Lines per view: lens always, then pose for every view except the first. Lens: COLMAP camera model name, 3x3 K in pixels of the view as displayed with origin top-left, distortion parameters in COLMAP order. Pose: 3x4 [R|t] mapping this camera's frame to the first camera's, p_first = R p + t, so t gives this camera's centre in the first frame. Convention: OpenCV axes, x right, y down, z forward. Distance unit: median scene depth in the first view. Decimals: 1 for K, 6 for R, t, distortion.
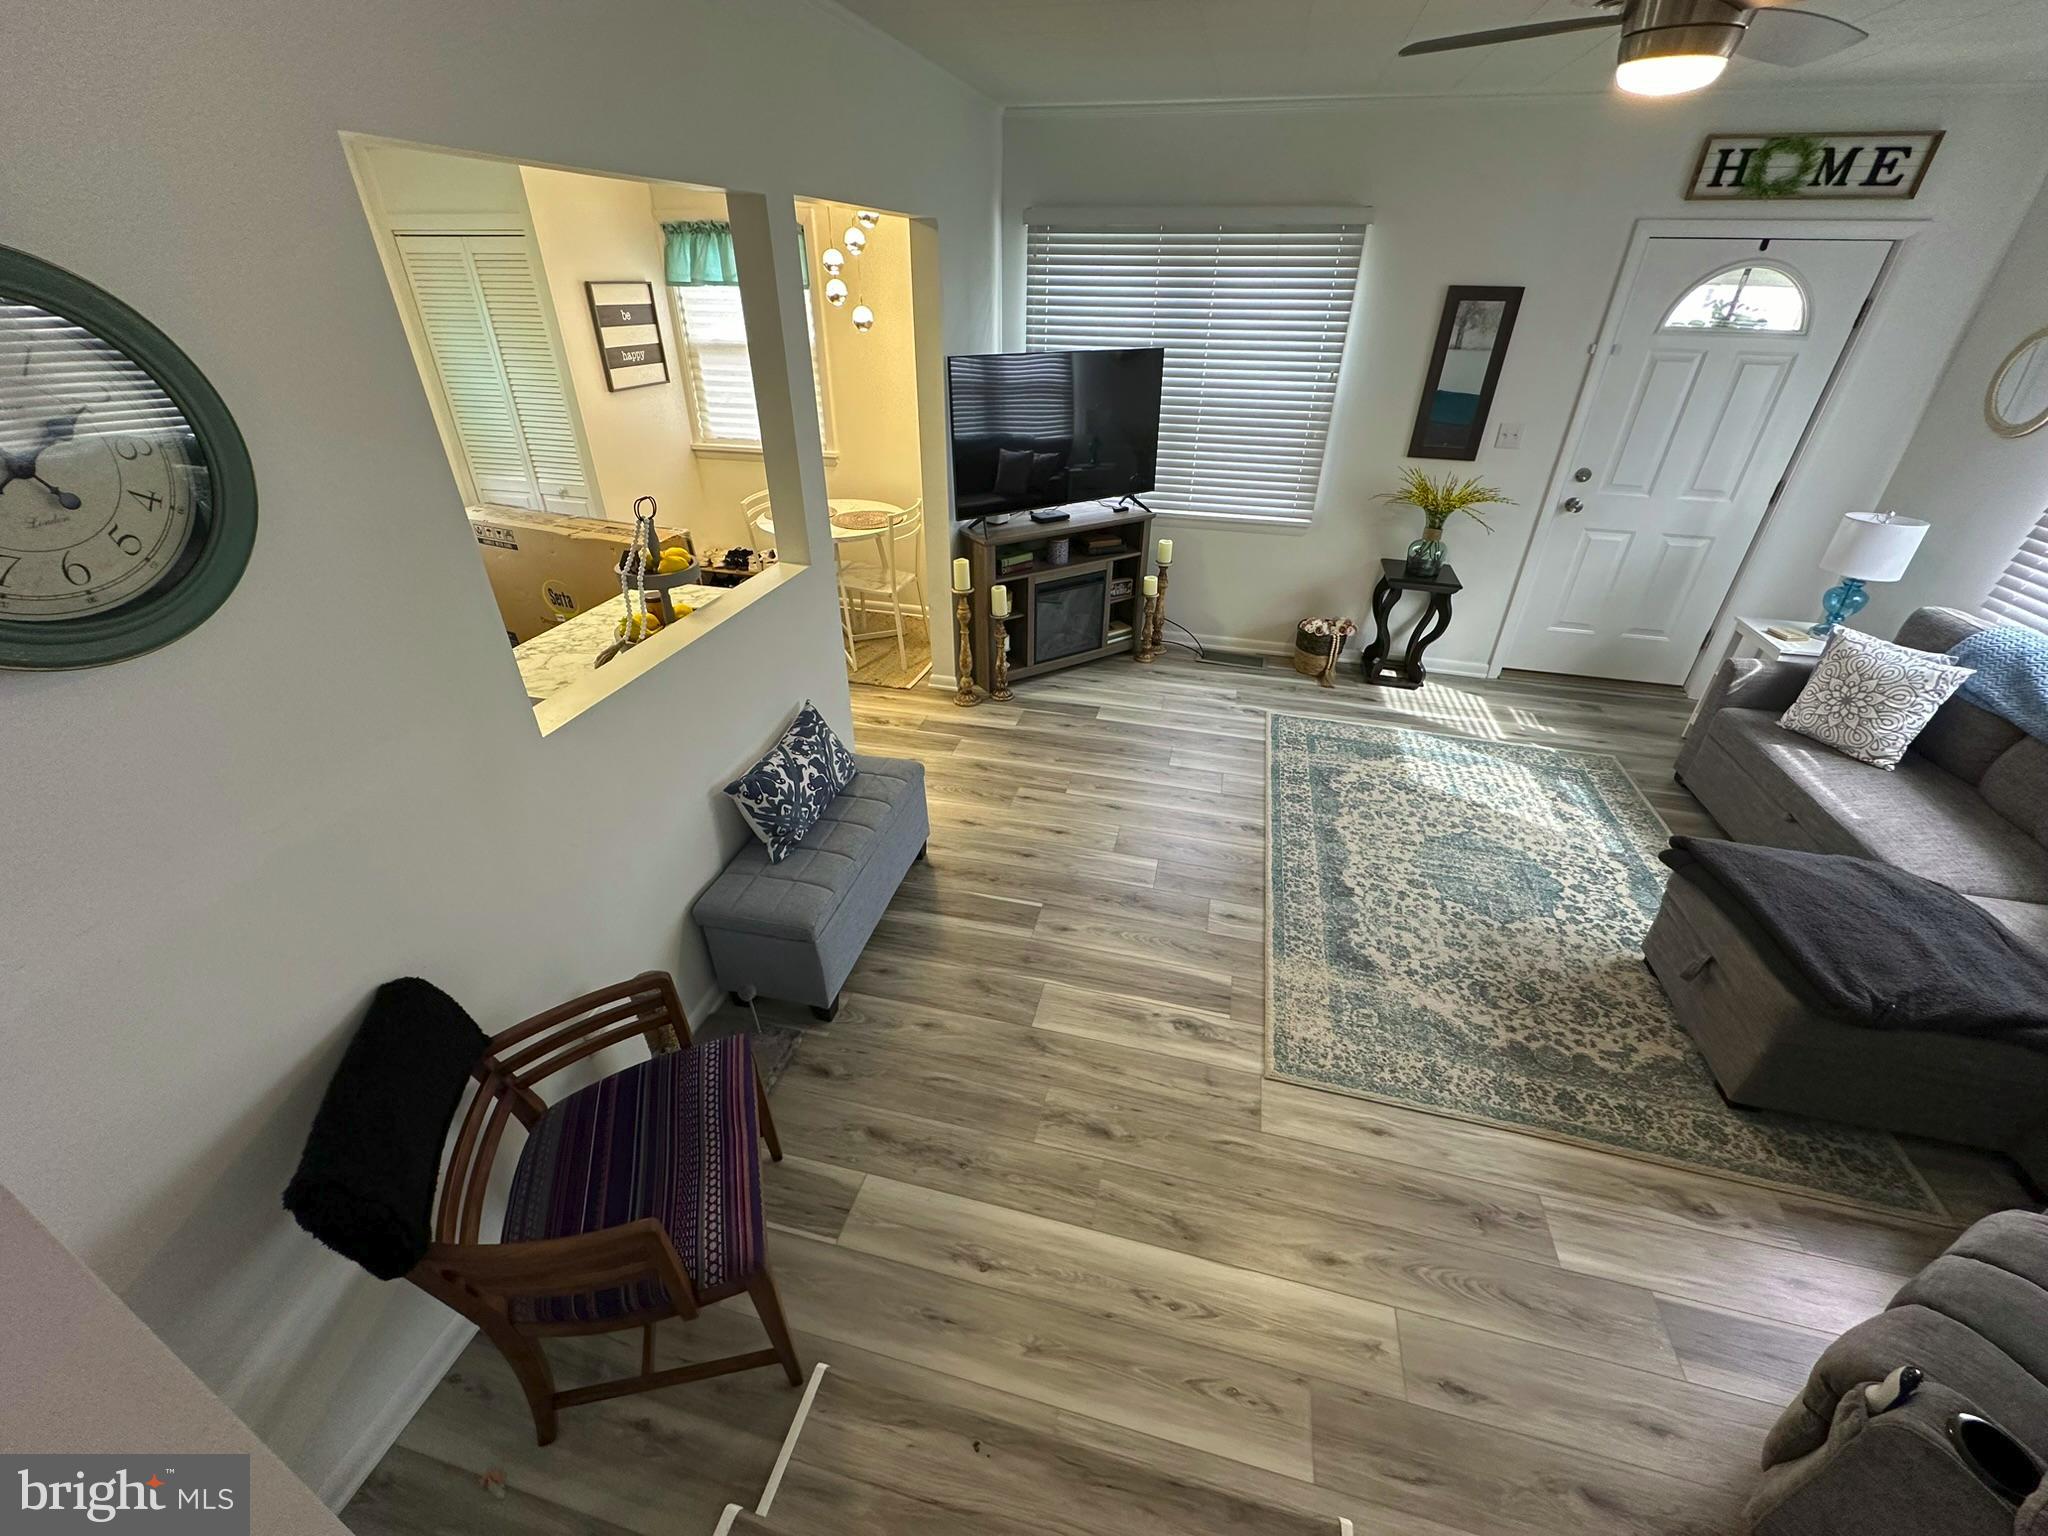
lens RADIAL K [[815.7, 0, 1022.8], [0, 815.7, 772.3], [0, 0, 1]] dist [-0.002903, 0.000512]
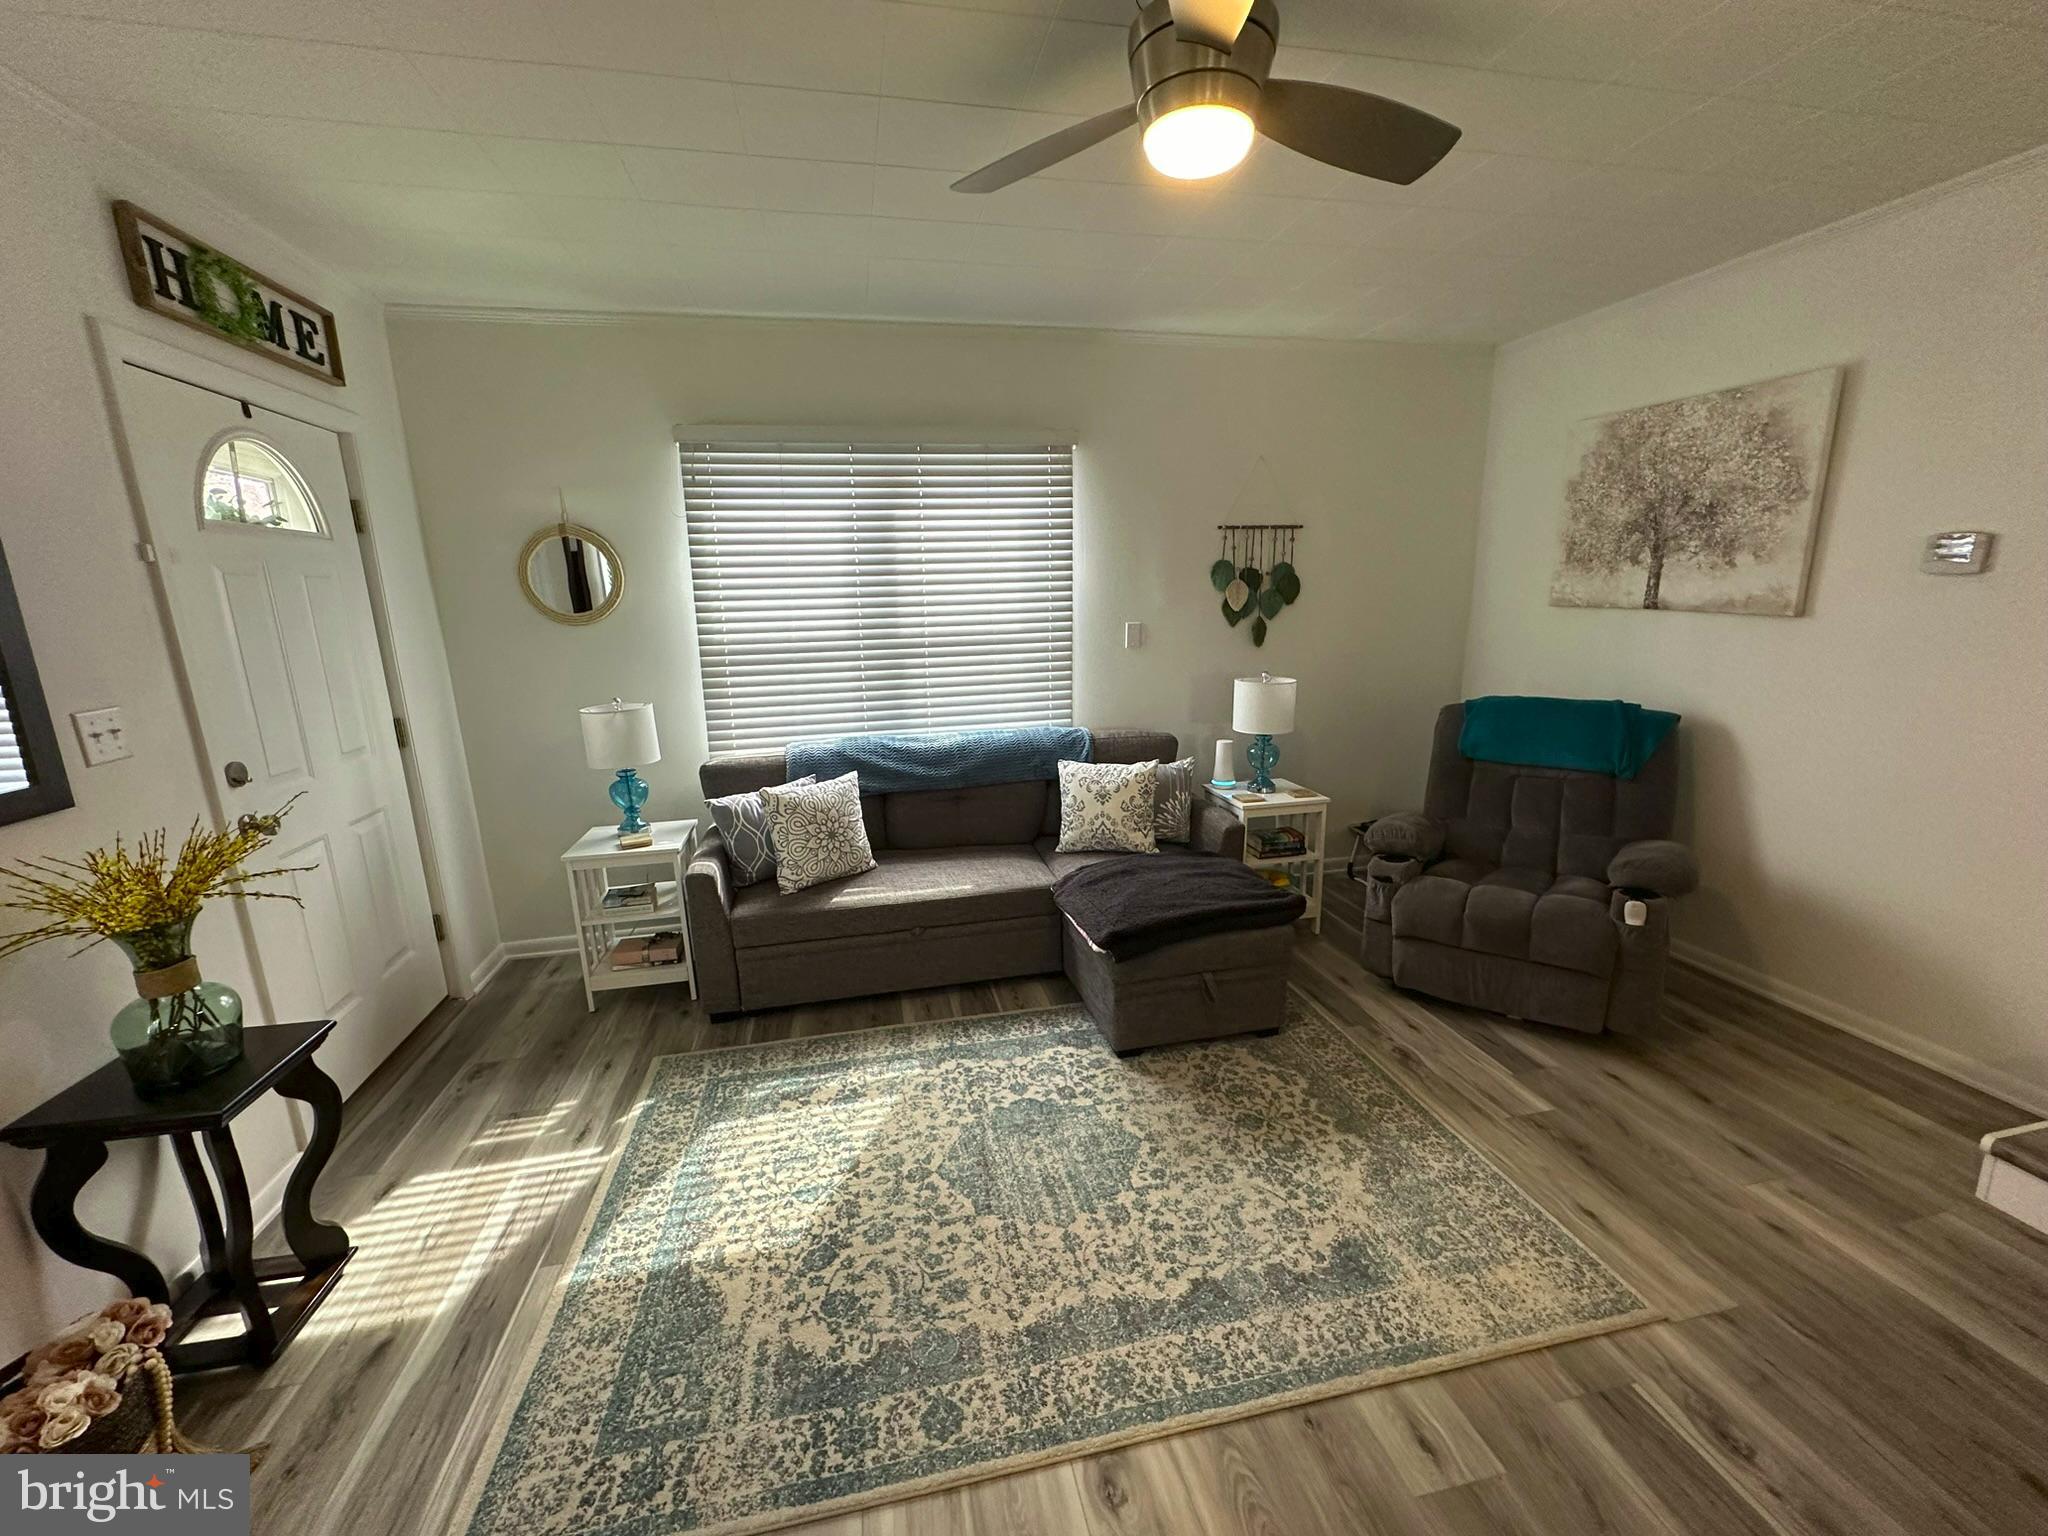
lens RADIAL K [[833.3, 0, 1022.5], [0, 833.3, 773.3], [0, 0, 1]] dist [-0.001807, 0.000270]
pose [[-0.439999, -0.196963, 0.876132, -0.007604], [0.483457, 0.770230, 0.415951, -0.404516], [-0.756750, 0.606590, -0.243677, 0.878620]]
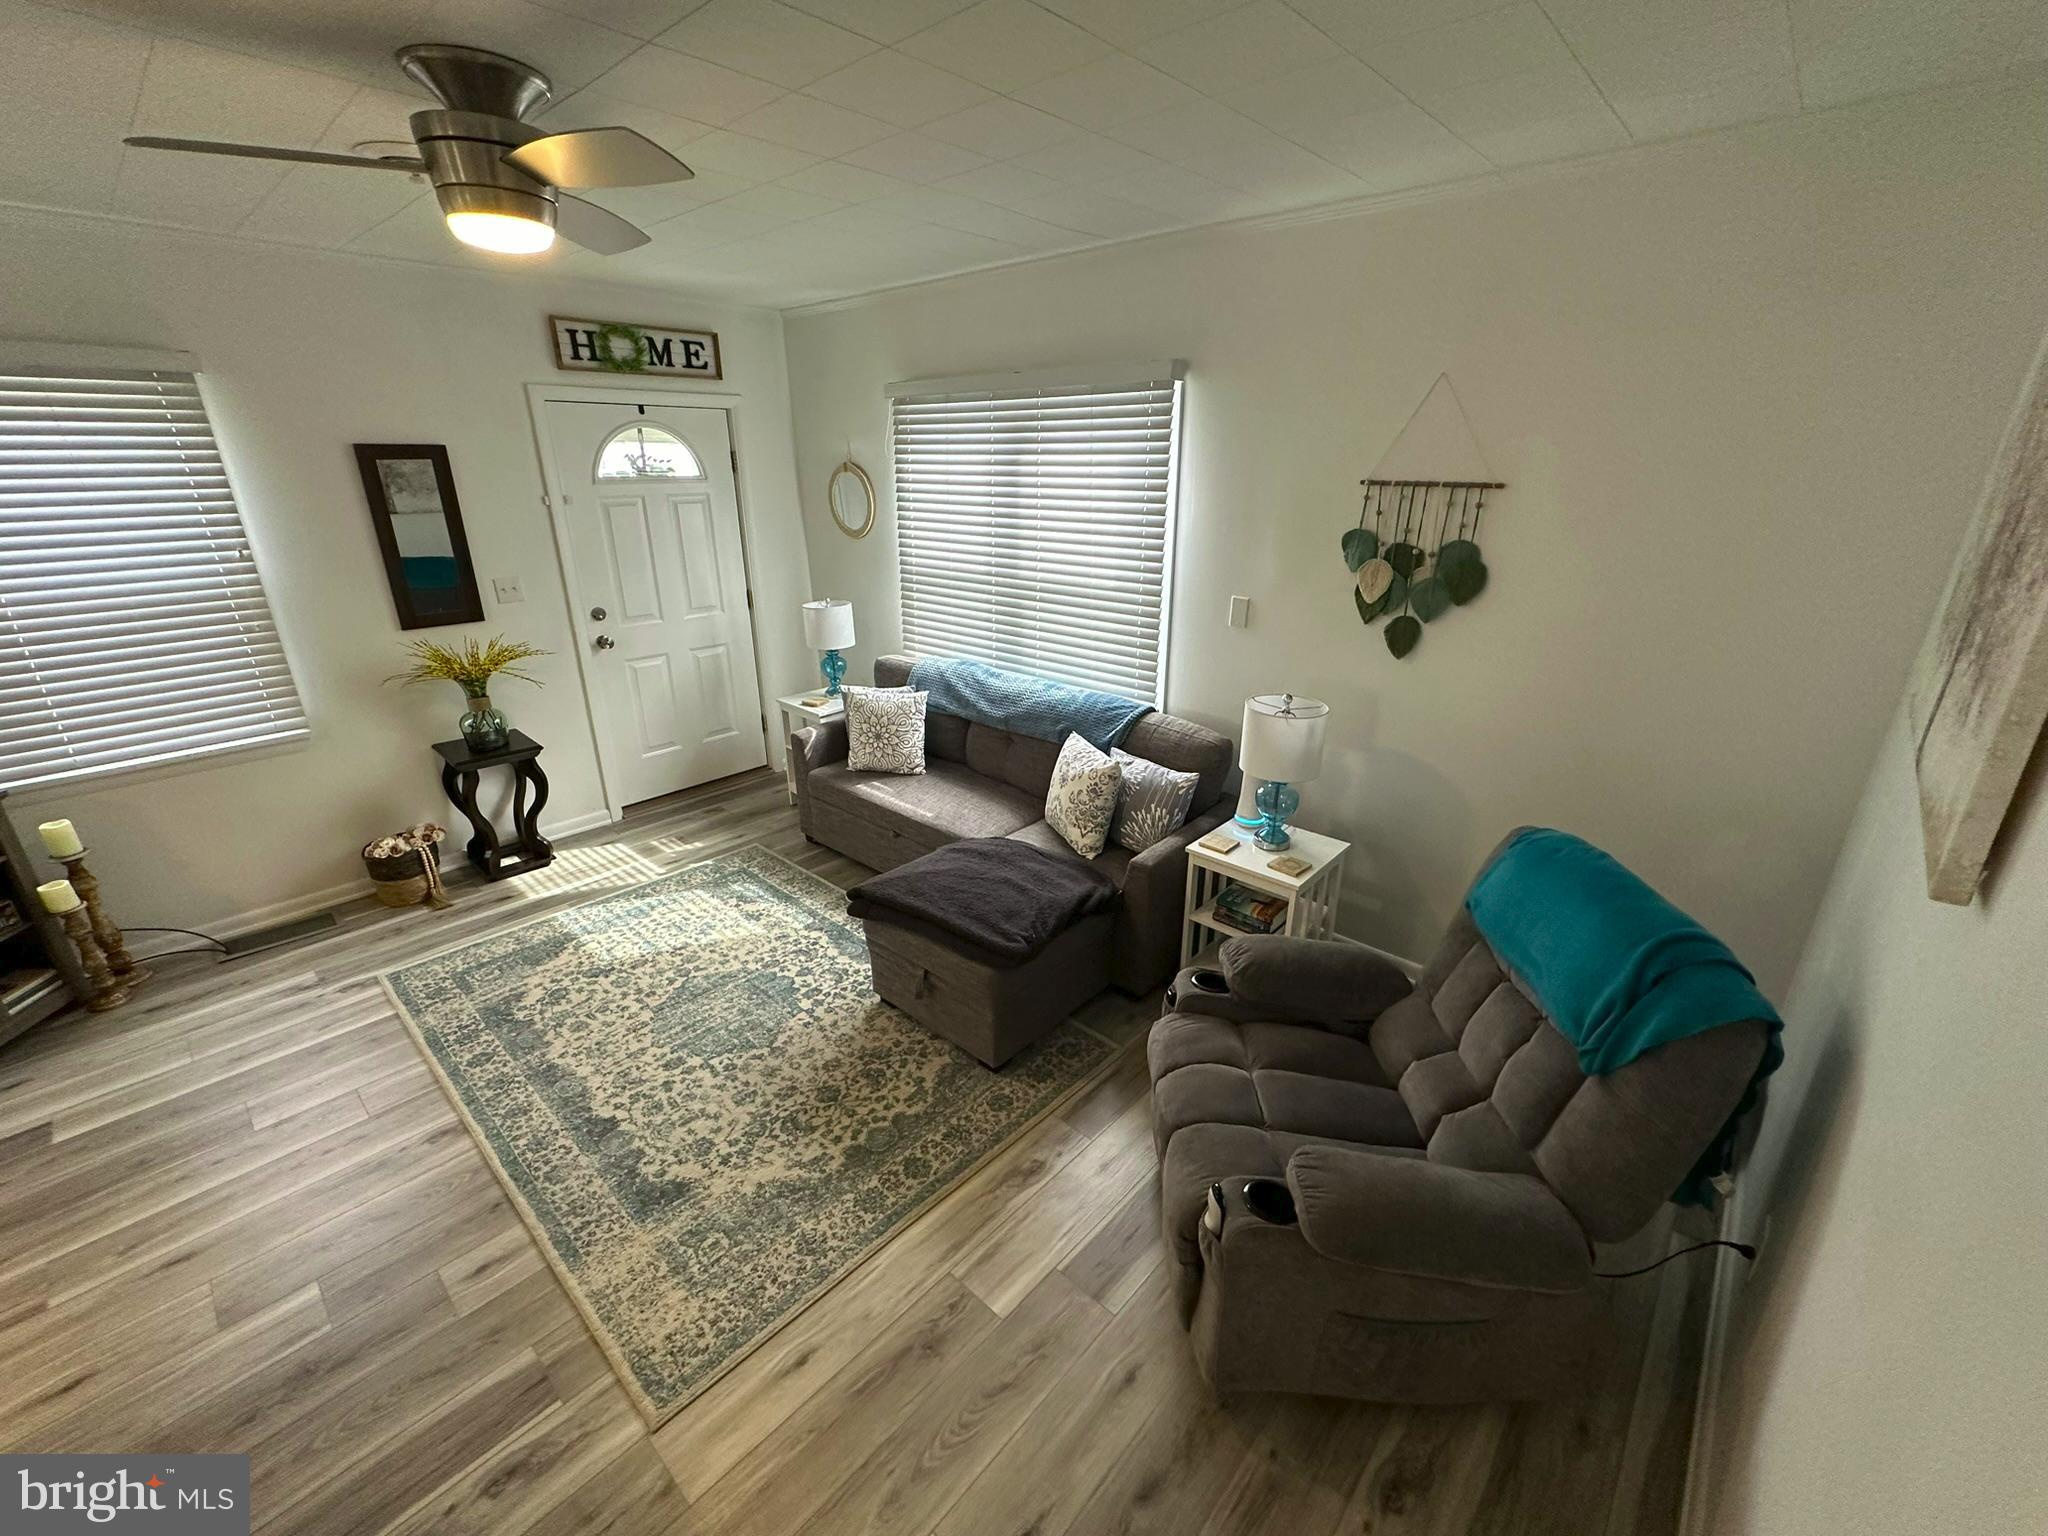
lens RADIAL K [[833.3, 0, 1022.5], [0, 833.3, 773.3], [0, 0, 1]] dist [-0.001807, 0.000270]
pose [[0.475508, -0.326874, 0.816729, 0.026307], [0.462214, 0.882762, 0.084196, -0.036350], [-0.748499, 0.337468, 0.570846, 0.086159]]
